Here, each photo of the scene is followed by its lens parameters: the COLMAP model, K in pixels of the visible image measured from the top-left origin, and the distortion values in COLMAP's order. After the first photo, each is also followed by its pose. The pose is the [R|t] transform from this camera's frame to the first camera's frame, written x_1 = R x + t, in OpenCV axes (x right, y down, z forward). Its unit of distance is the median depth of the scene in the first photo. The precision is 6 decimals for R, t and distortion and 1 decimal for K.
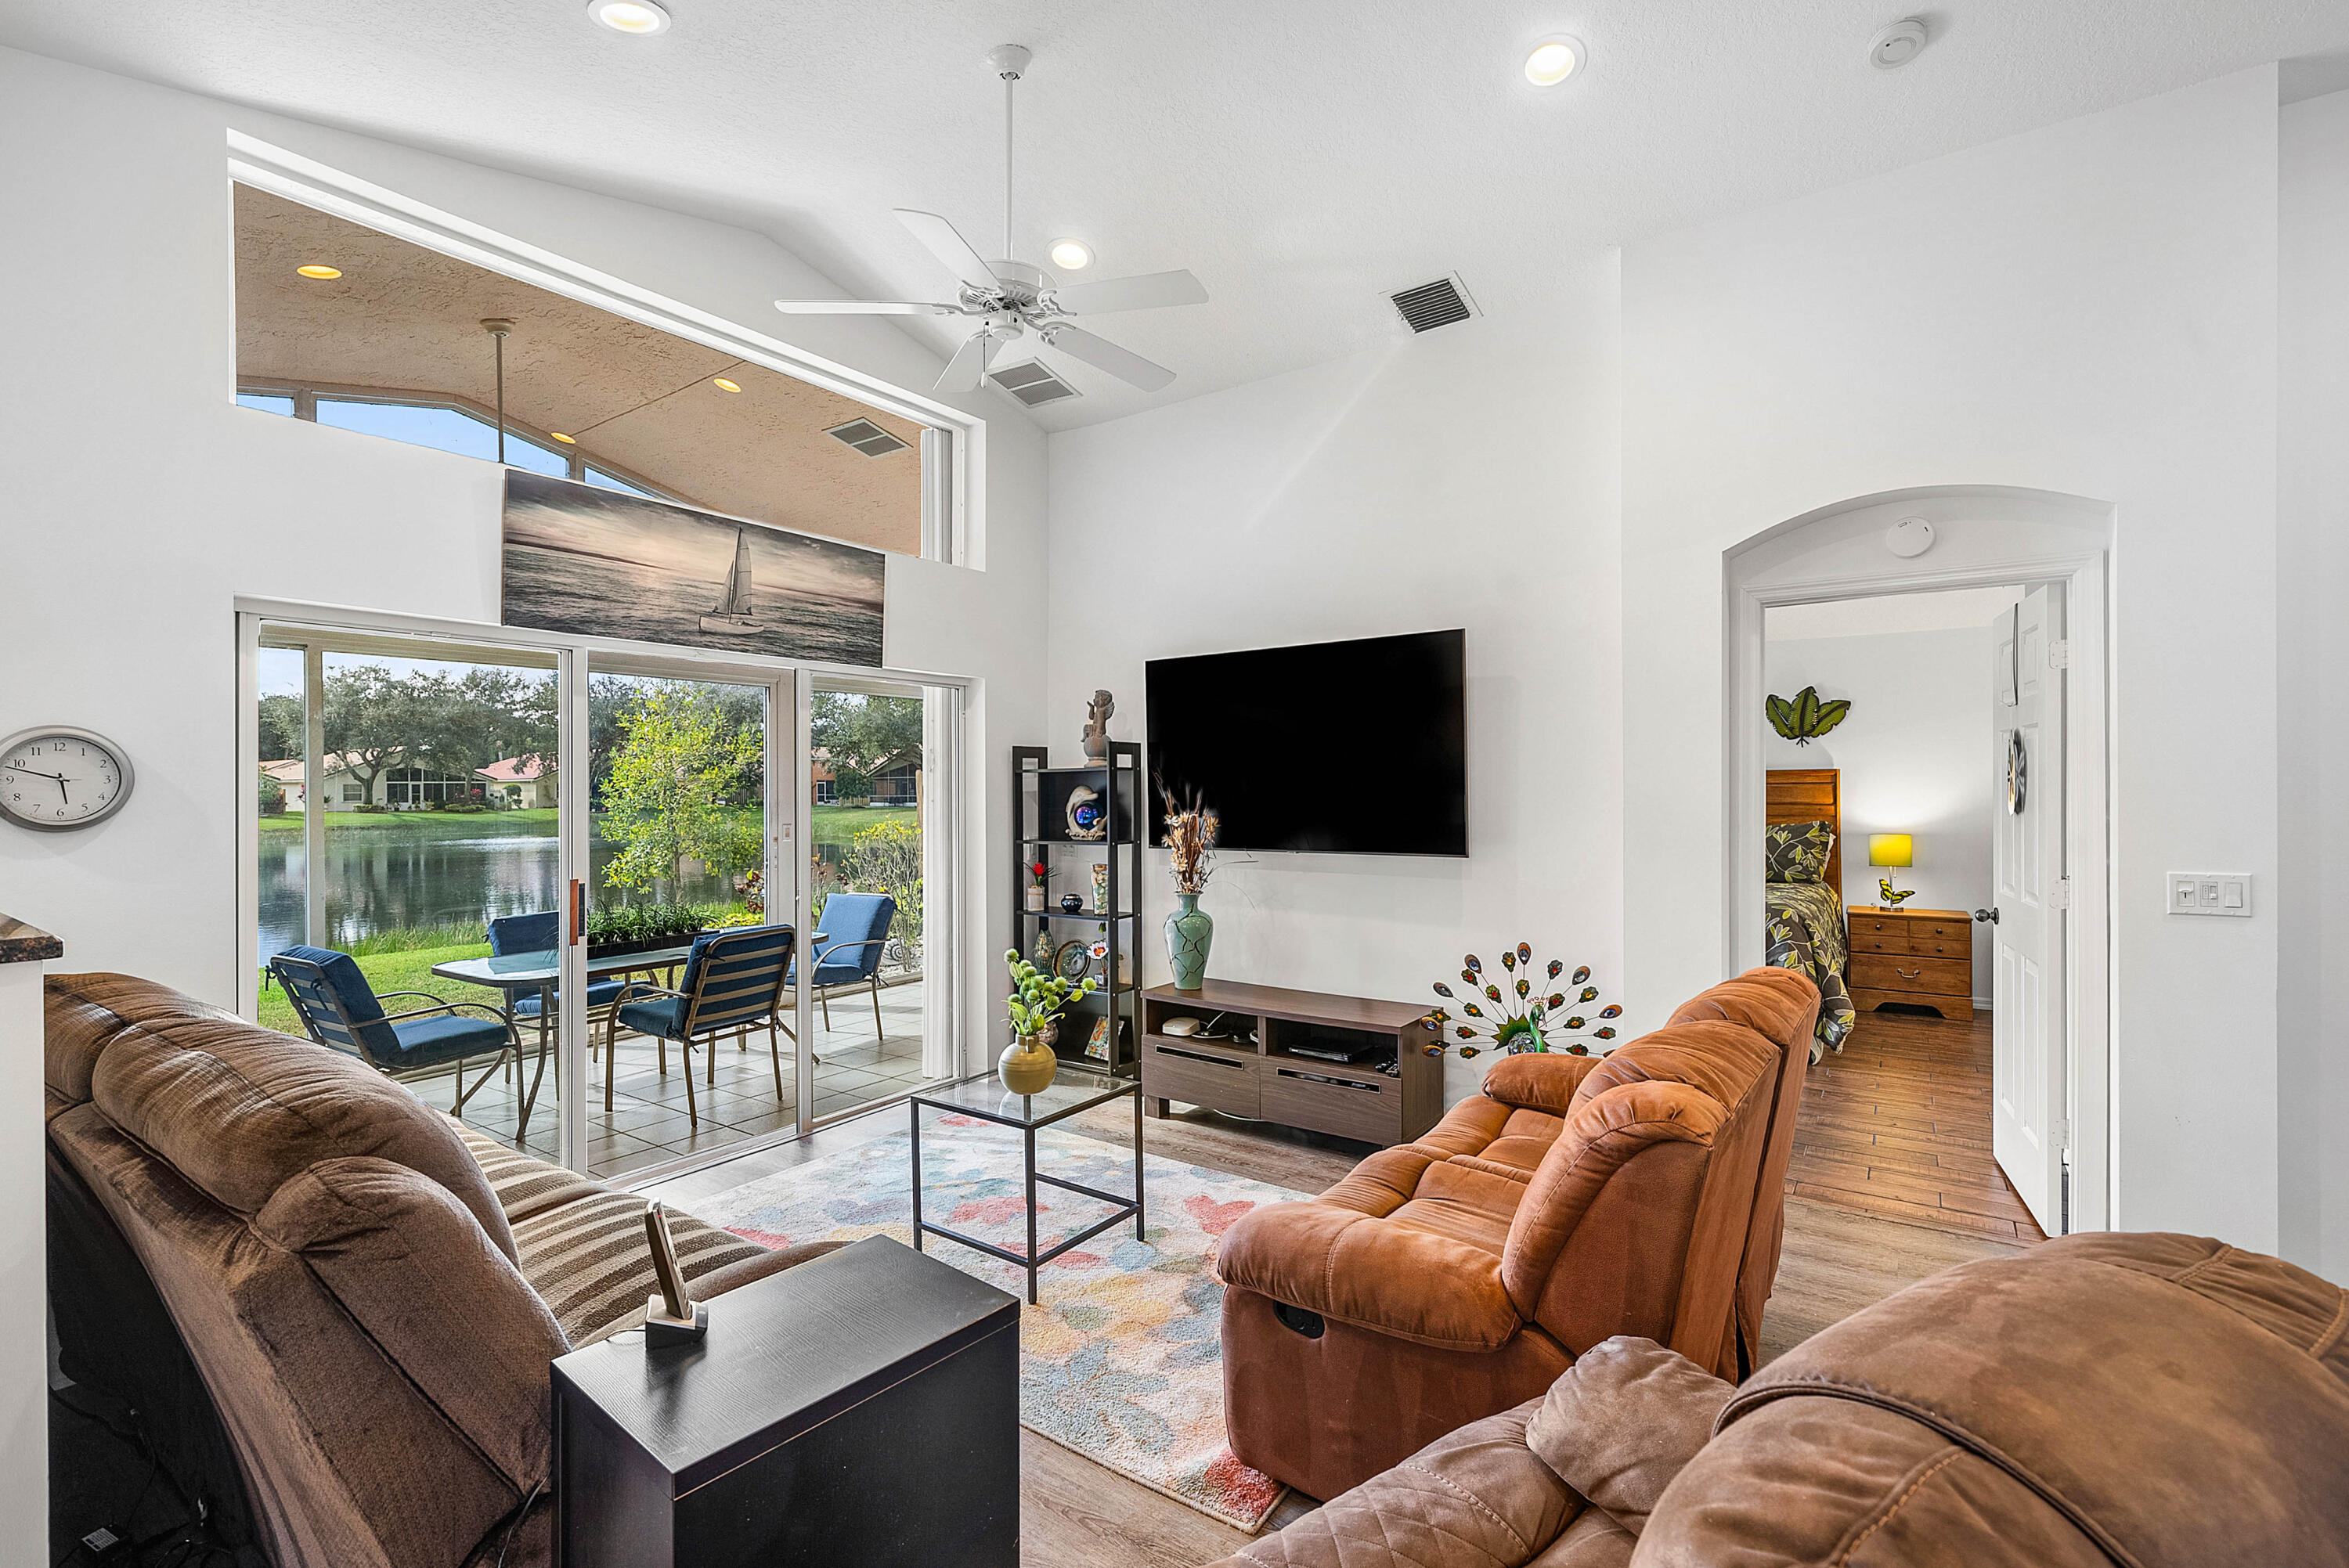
lens RADIAL K [[1048.1, 0, 1185.1], [0, 1048.1, 781.1], [0, 0, 1]] dist [0.009533, 0.000149]
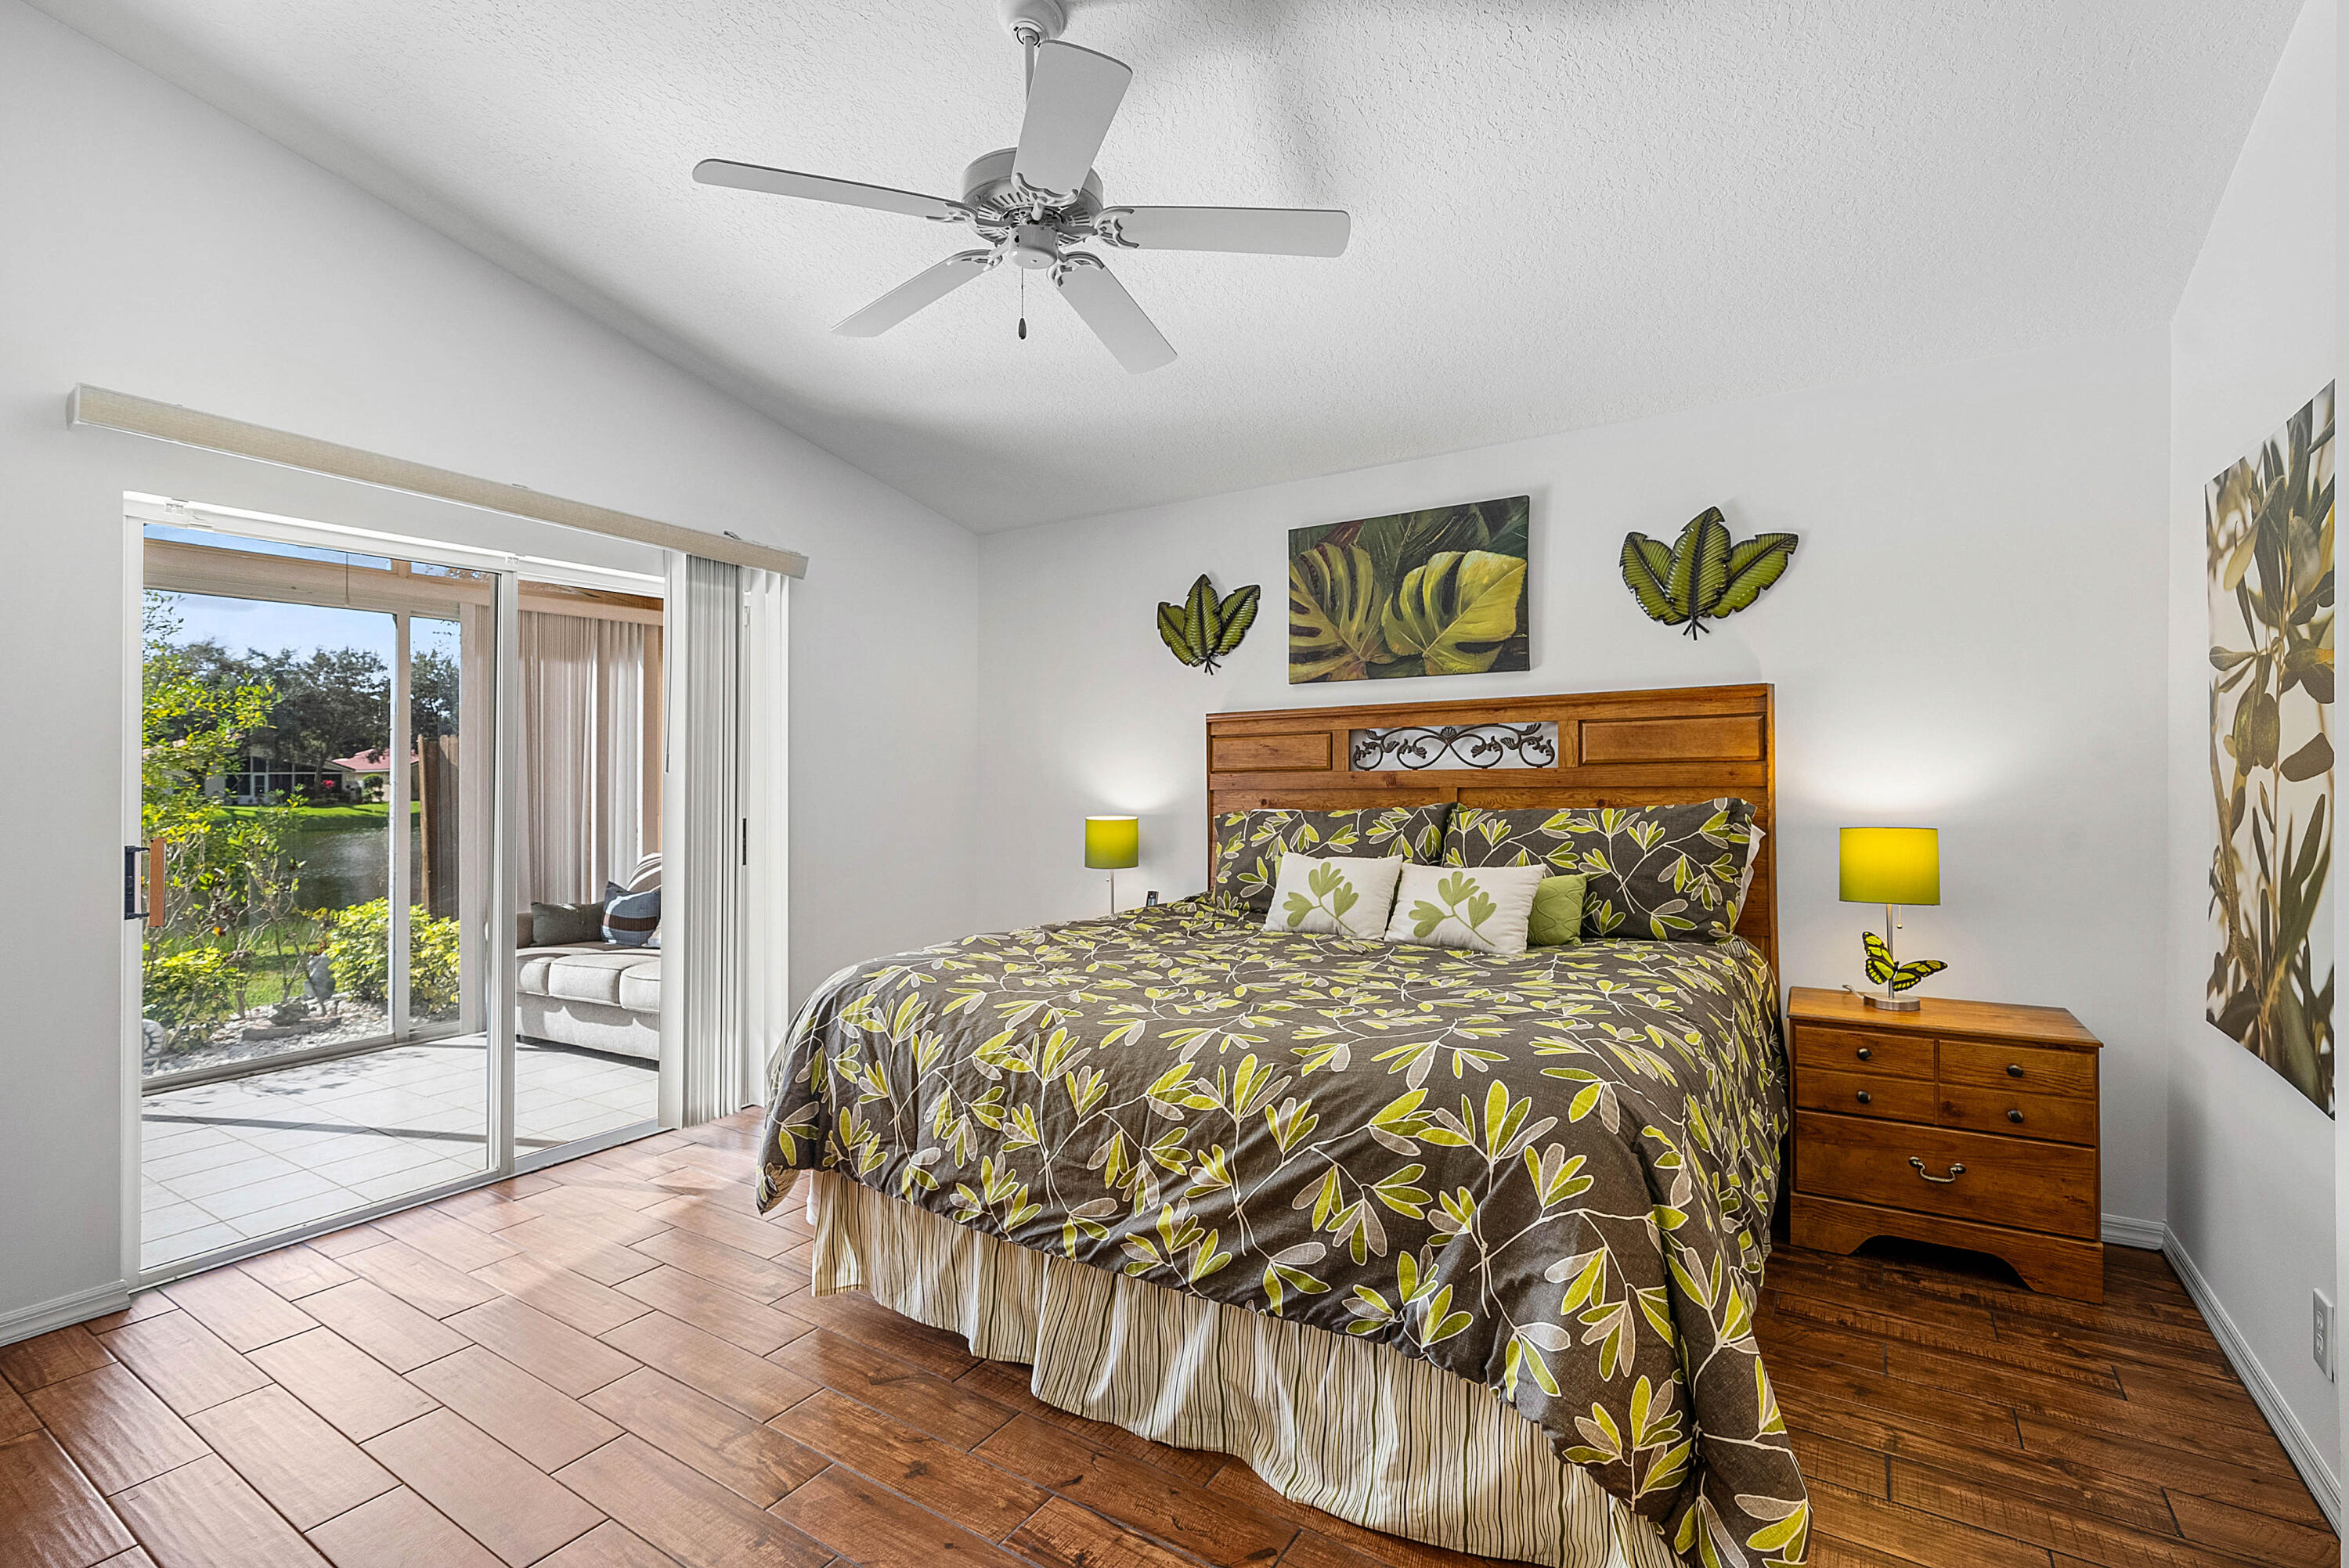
lens RADIAL K [[1048.1, 0, 1170.3], [0, 1048.1, 776.9], [0, 0, 1]] dist [0.009533, 0.000149]
pose [[0.999726, -0.005242, 0.022827, 0.369681], [0.005102, 0.999968, 0.006206, 0.025875], [-0.022858, -0.006088, 0.999720, 0.580817]]
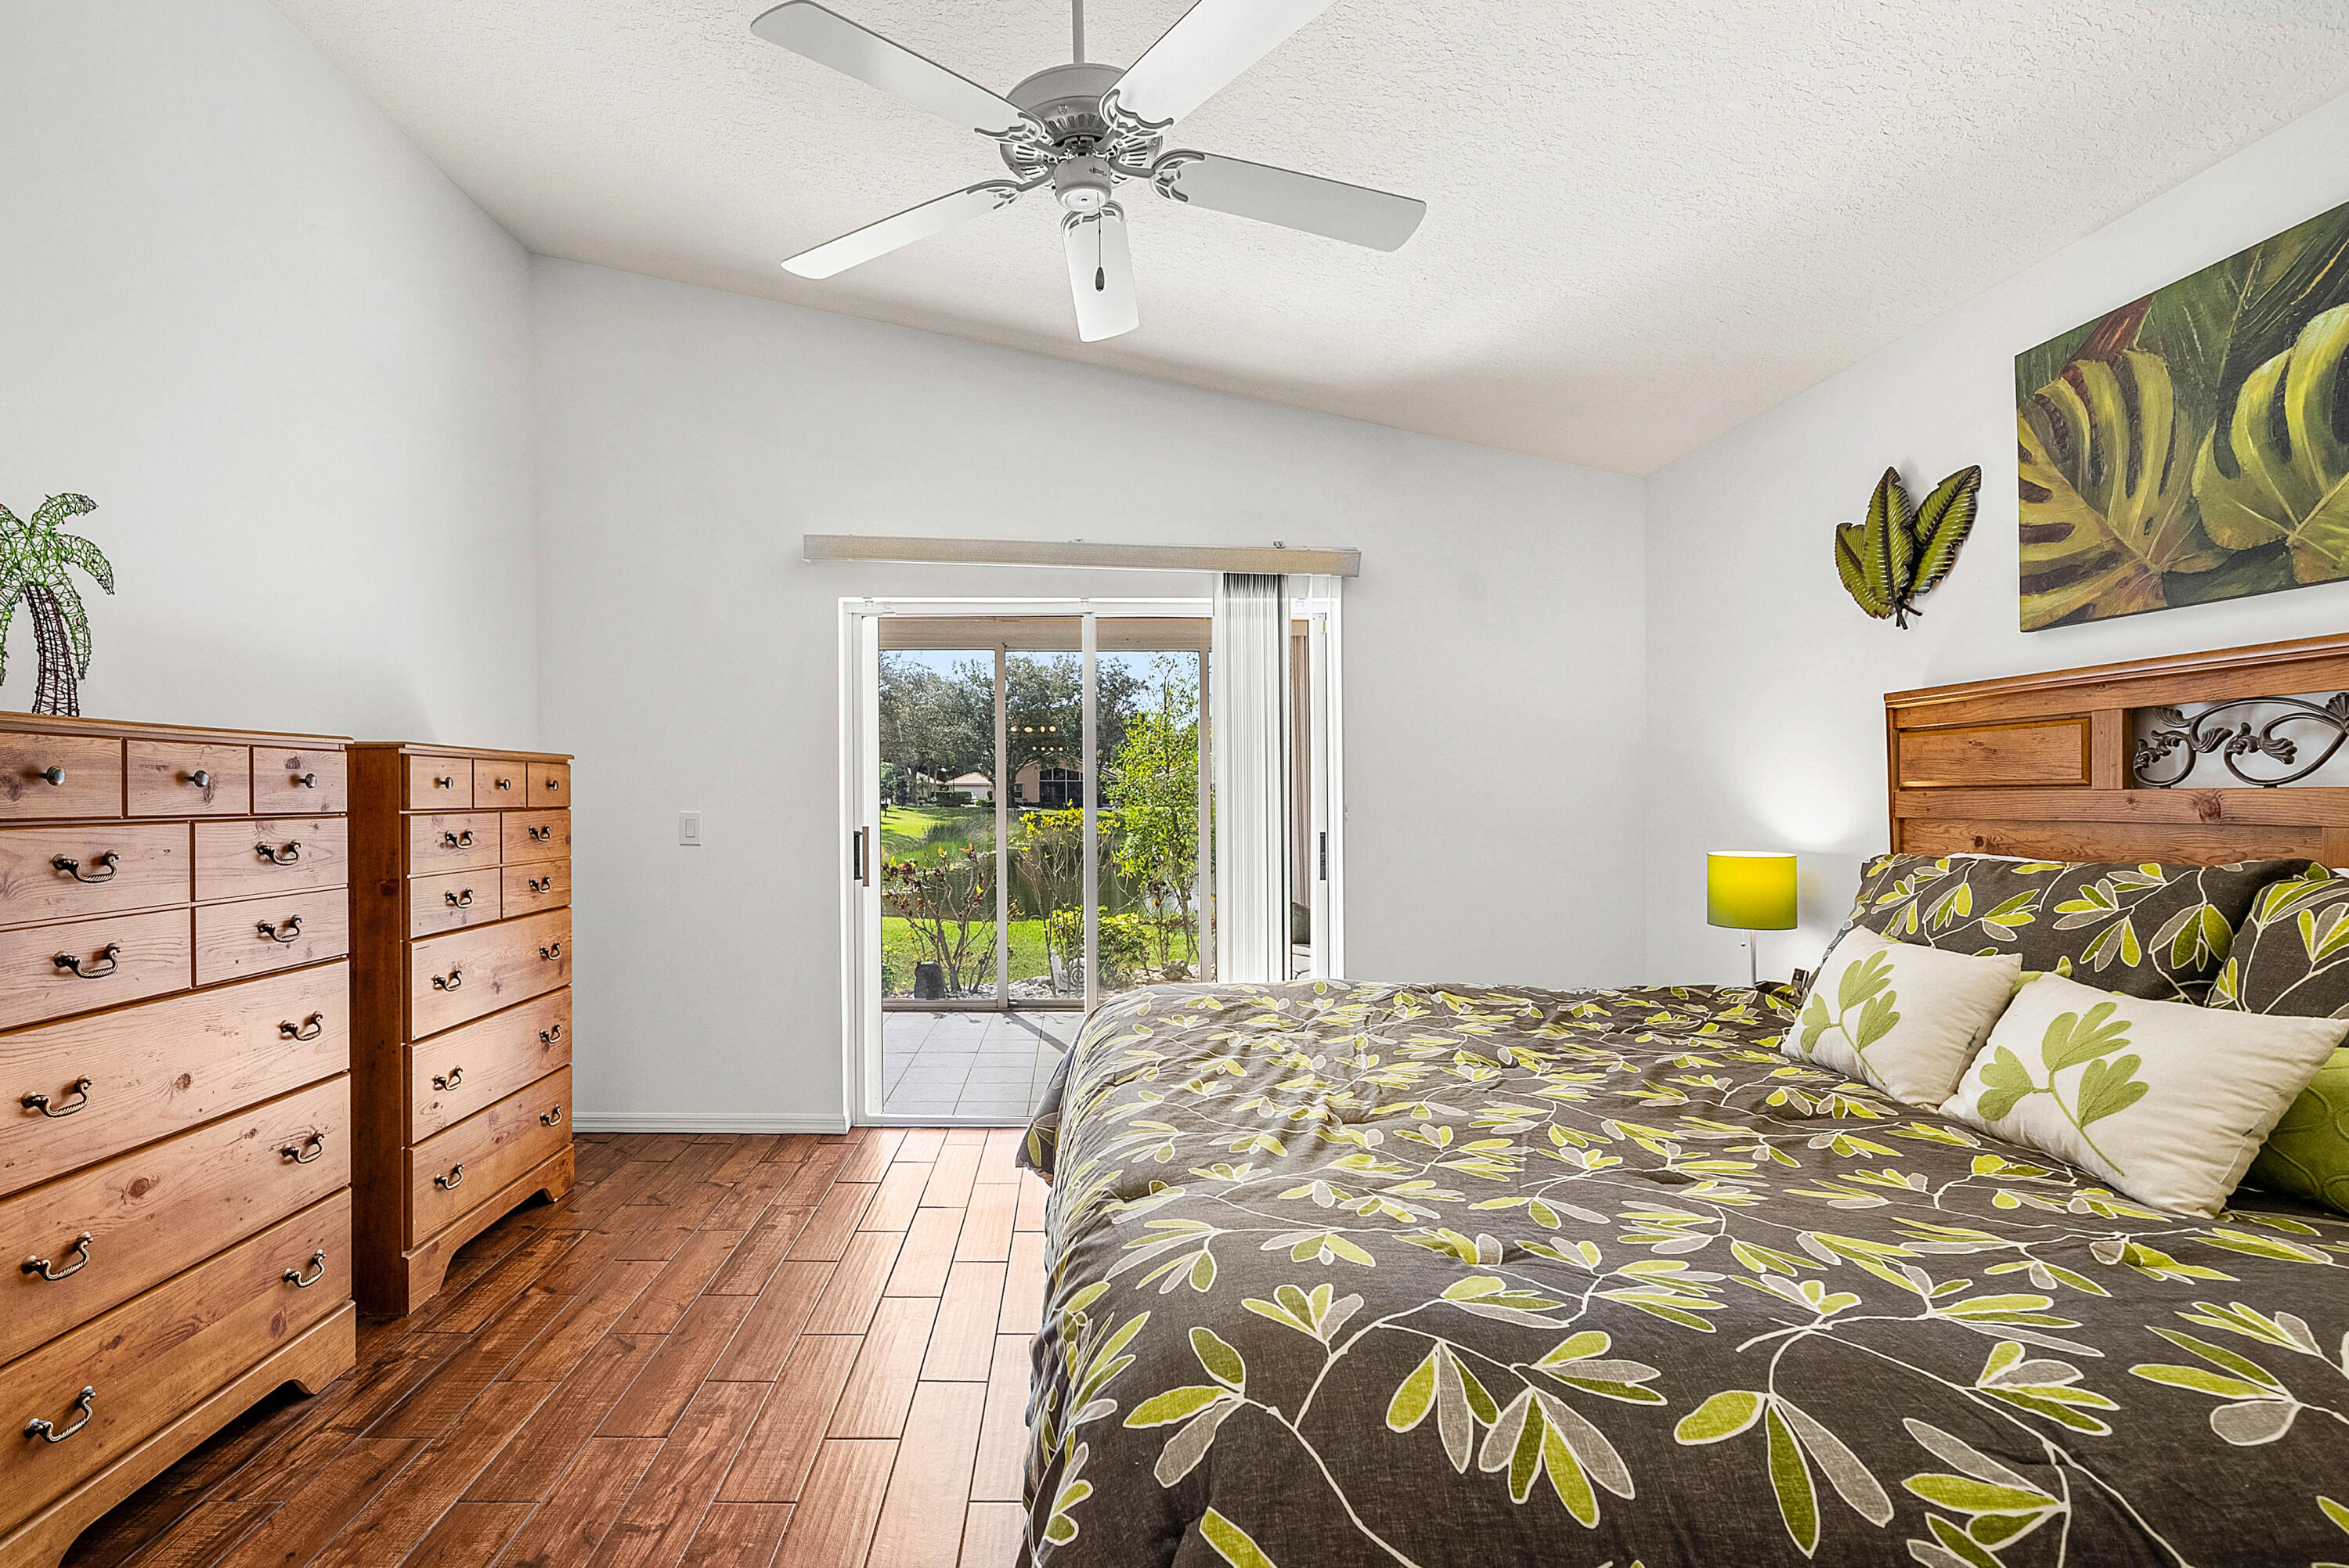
lens RADIAL K [[1105.1, 0, 1092.1], [0, 1105.1, 791.1], [0, 0, 1]] dist [0.000757, 0.000075]
pose [[0.567932, 0.005708, -0.823056, 0.631879], [-0.002107, 0.999983, 0.005481, 0.026393], [0.823073, -0.001379, 0.567934, 0.777945]]
